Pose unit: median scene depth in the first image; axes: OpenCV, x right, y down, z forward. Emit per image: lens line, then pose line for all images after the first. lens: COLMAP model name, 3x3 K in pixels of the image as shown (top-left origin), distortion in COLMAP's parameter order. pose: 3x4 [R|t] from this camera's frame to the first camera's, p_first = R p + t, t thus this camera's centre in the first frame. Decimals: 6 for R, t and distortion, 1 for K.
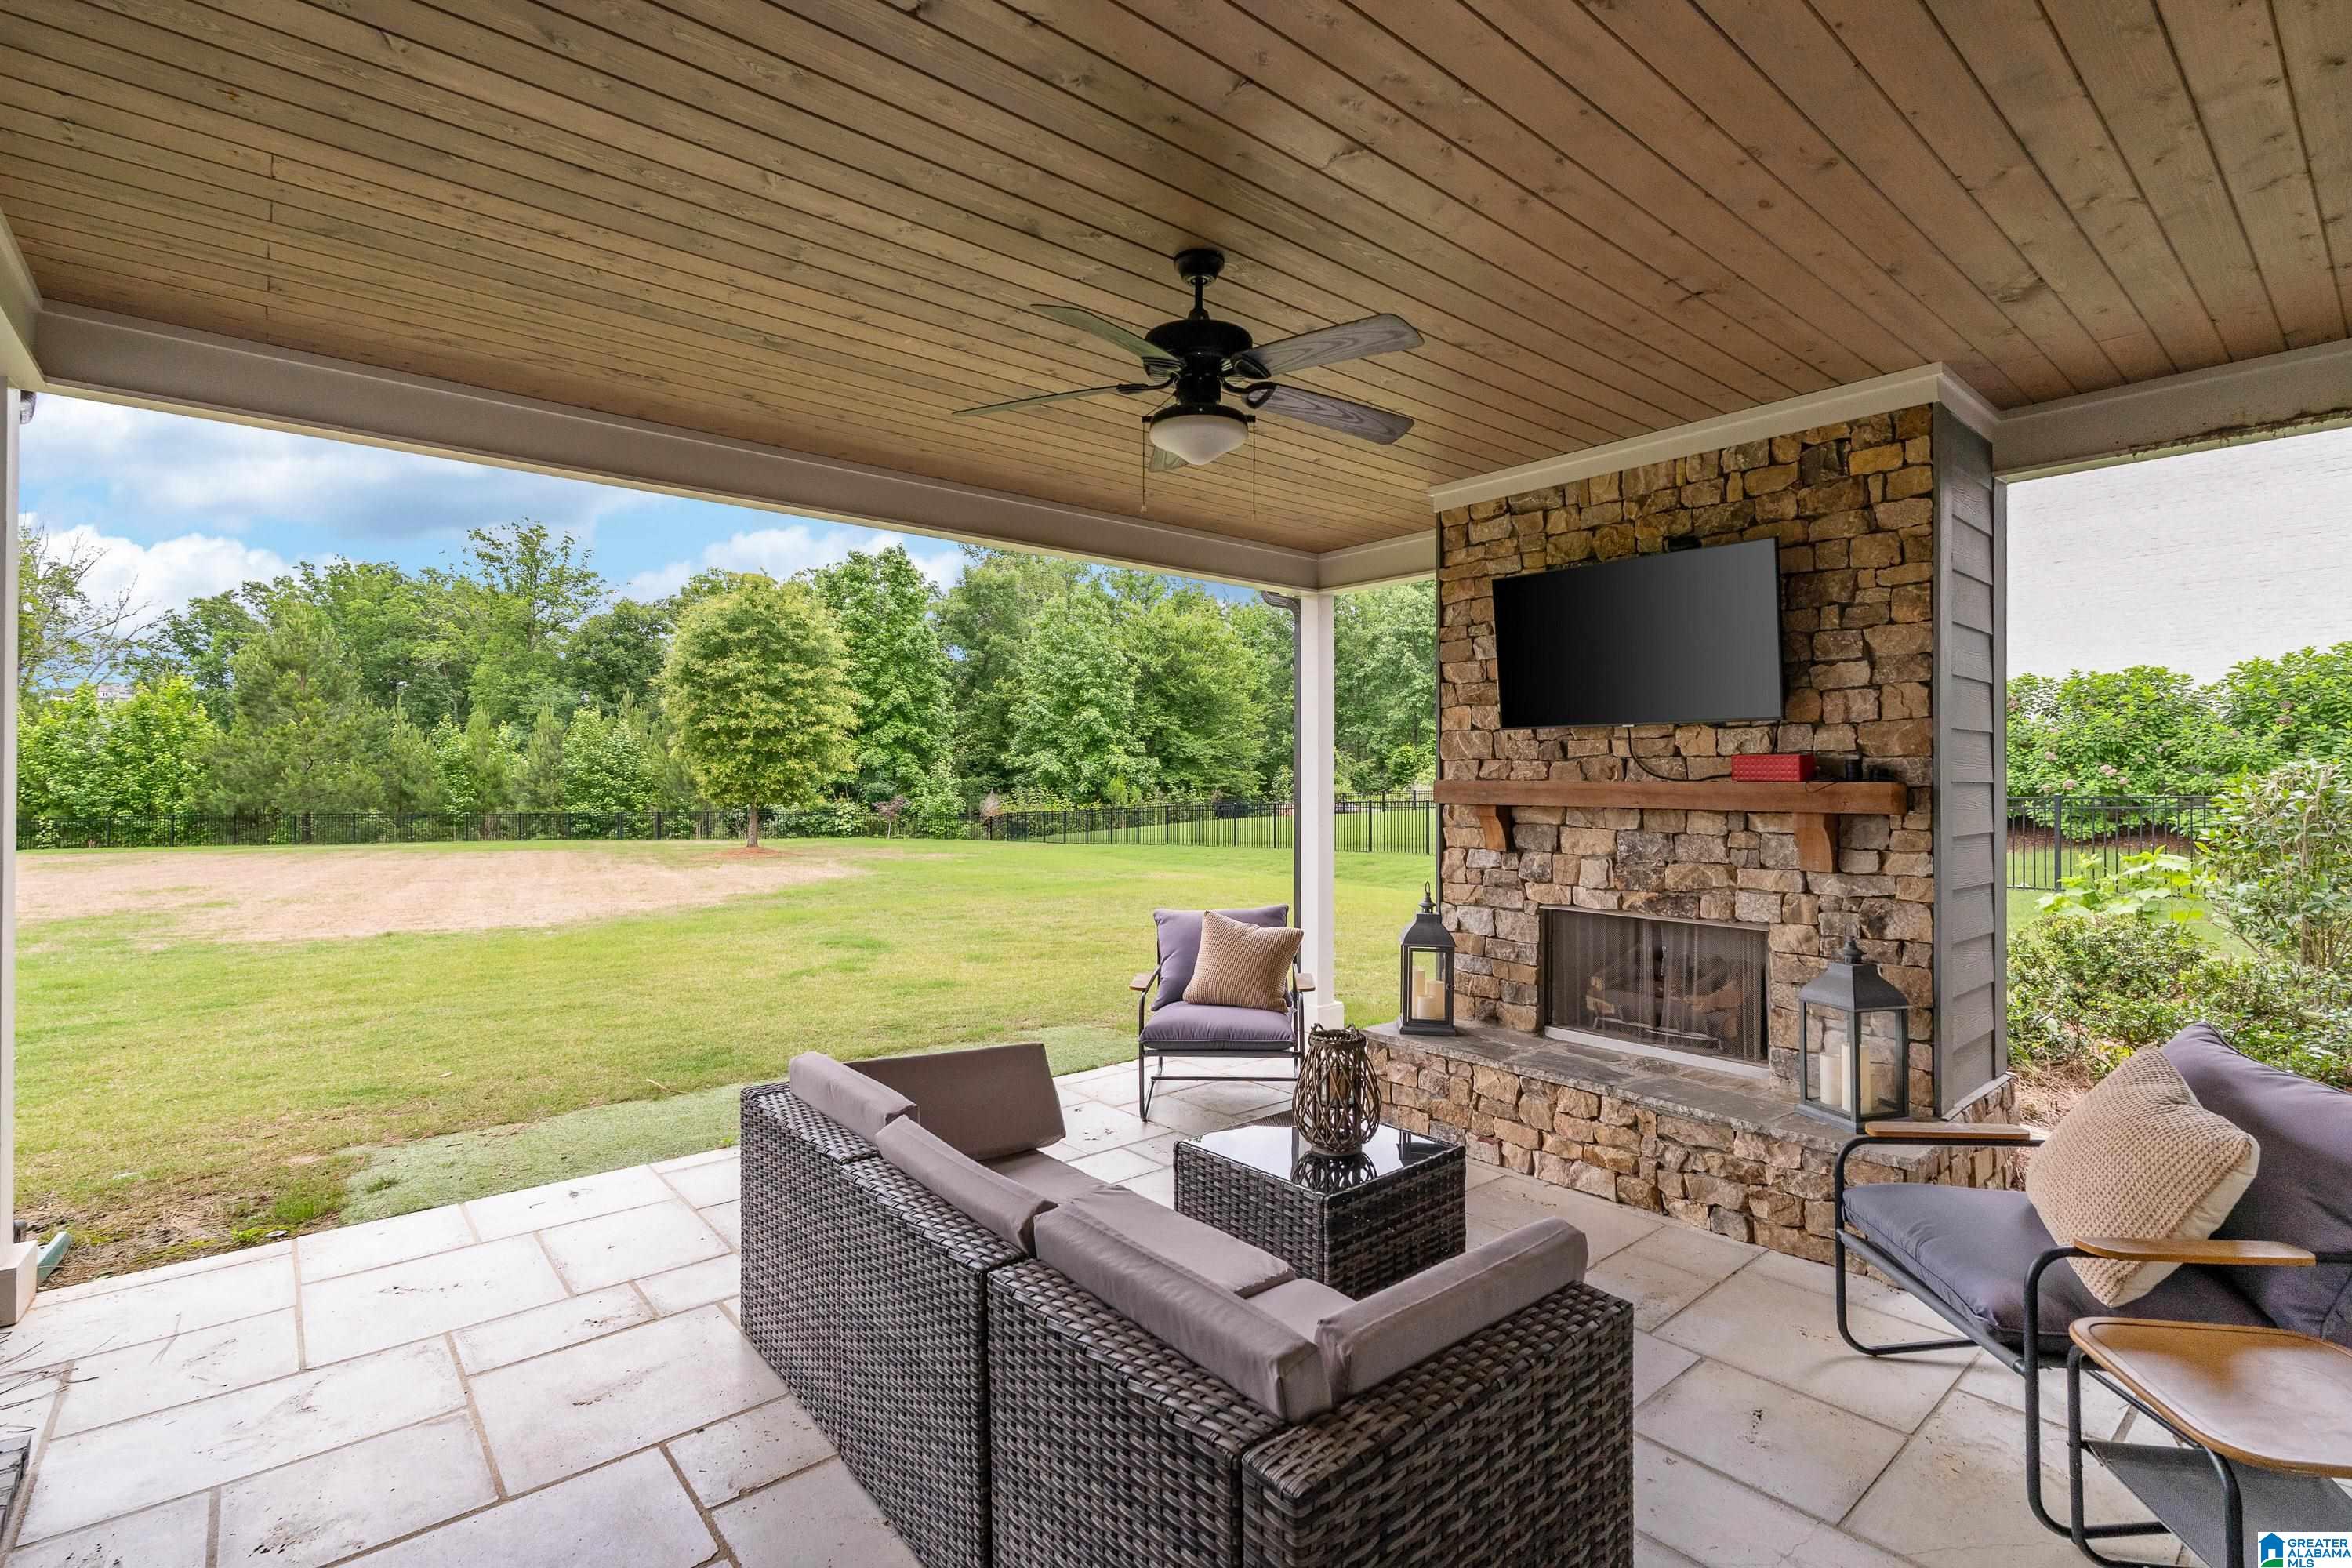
lens RADIAL K [[1067.8, 0, 1177.9], [0, 1067.8, 791.2], [0, 0, 1]] dist [-0.000801, -0.000100]
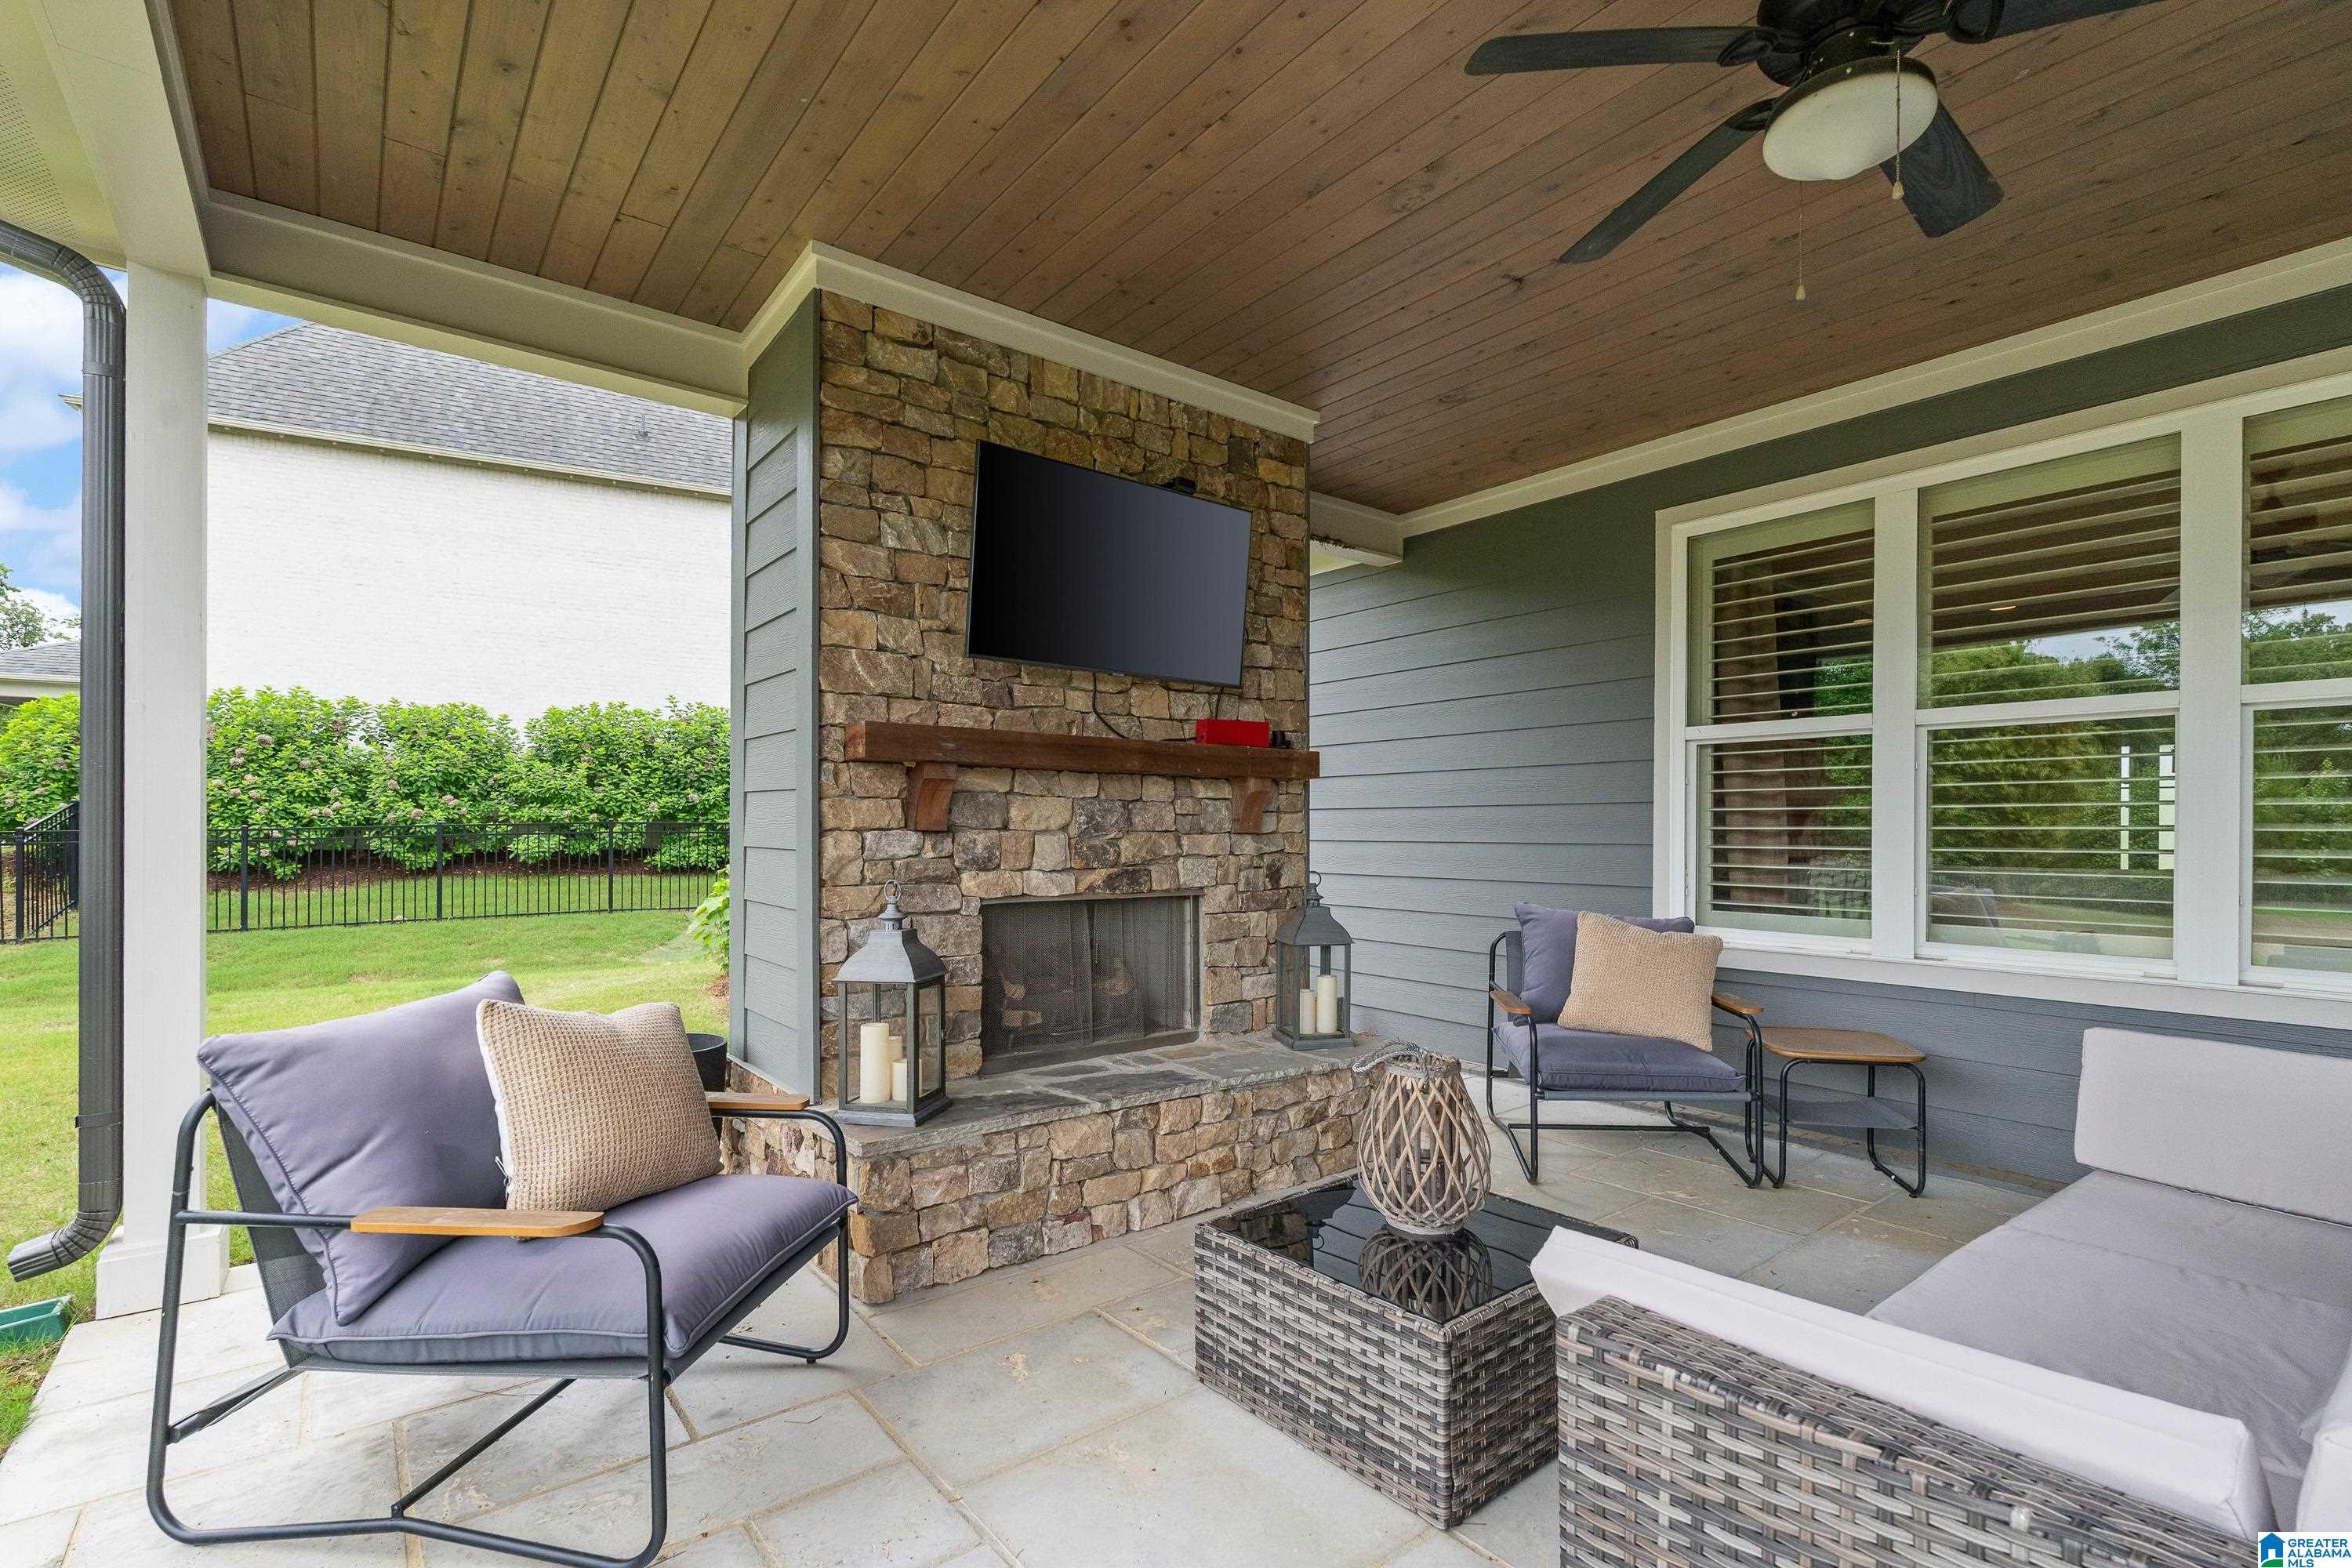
lens RADIAL K [[1067.8, 0, 1200.5], [0, 1067.8, 846.6], [0, 0, 1]] dist [-0.000801, -0.000100]
pose [[0.039566, -0.015200, 0.999101, -0.403616], [0.010804, 0.999832, 0.014783, 0.060218], [-0.999159, 0.010209, 0.039723, 0.829757]]
